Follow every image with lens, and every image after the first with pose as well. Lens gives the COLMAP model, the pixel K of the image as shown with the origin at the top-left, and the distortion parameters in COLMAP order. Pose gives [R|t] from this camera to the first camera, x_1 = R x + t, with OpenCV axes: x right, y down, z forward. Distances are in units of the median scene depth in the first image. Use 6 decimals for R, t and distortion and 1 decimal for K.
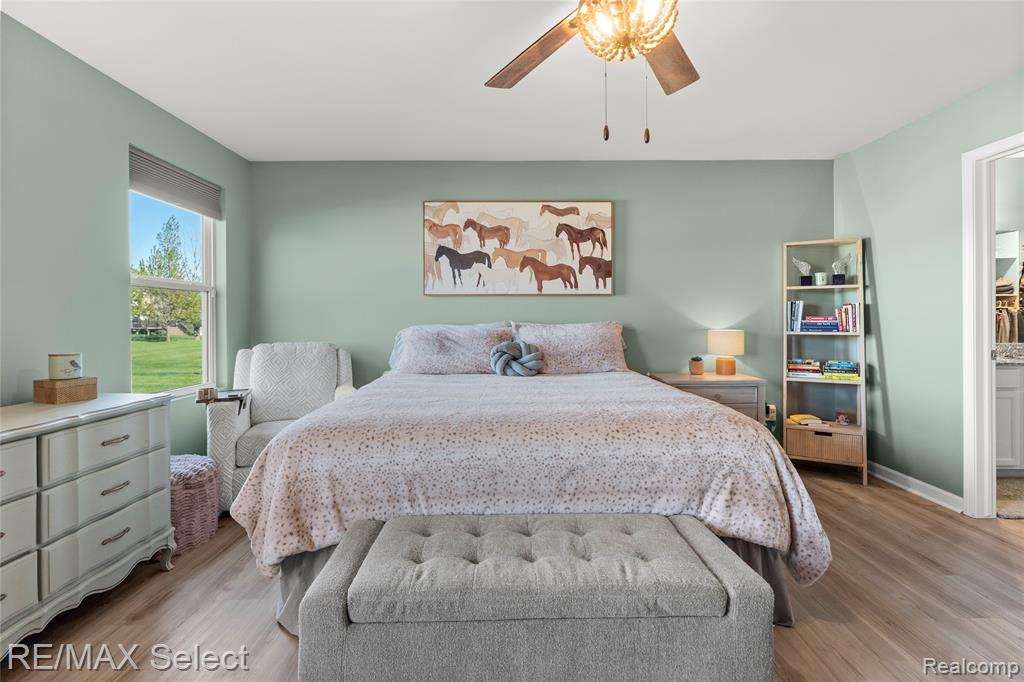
lens RADIAL K [[468.1, 0, 507.3], [0, 468.1, 317.5], [0, 0, 1]] dist [-0.013661, 0.004176]
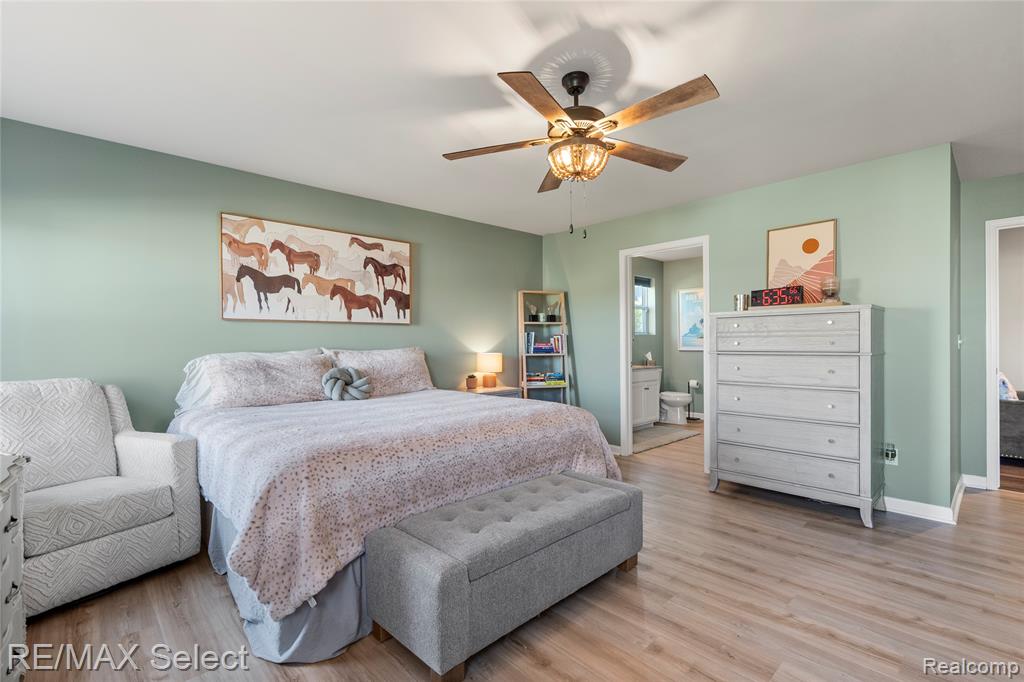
lens RADIAL K [[468.1, 0, 510.4], [0, 468.1, 342.8], [0, 0, 1]] dist [-0.013661, 0.004176]
pose [[0.732814, -0.000926, 0.680428, -0.377308], [0.001082, 0.999999, 0.000196, -0.003172], [-0.680428, 0.000593, 0.732815, -0.009701]]
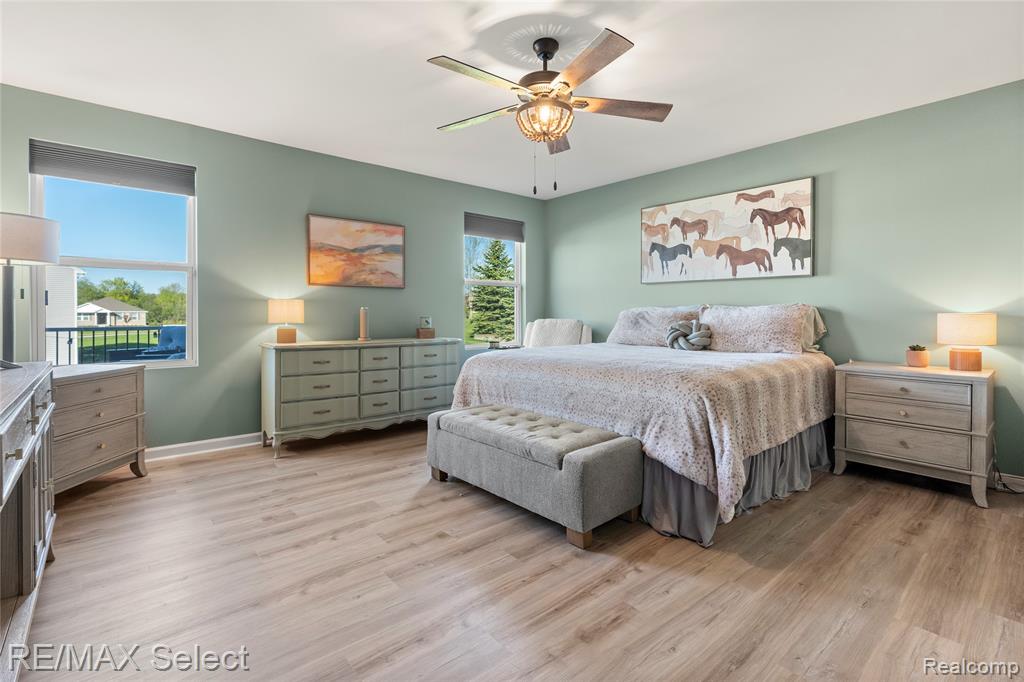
lens RADIAL K [[468.1, 0, 507.8], [0, 468.1, 311.4], [0, 0, 1]] dist [-0.013661, 0.004176]
pose [[0.643245, 0.005817, -0.765638, 0.552782], [-0.000731, 0.999975, 0.006983, 0.018150], [0.765660, -0.003932, 0.643234, -0.080028]]
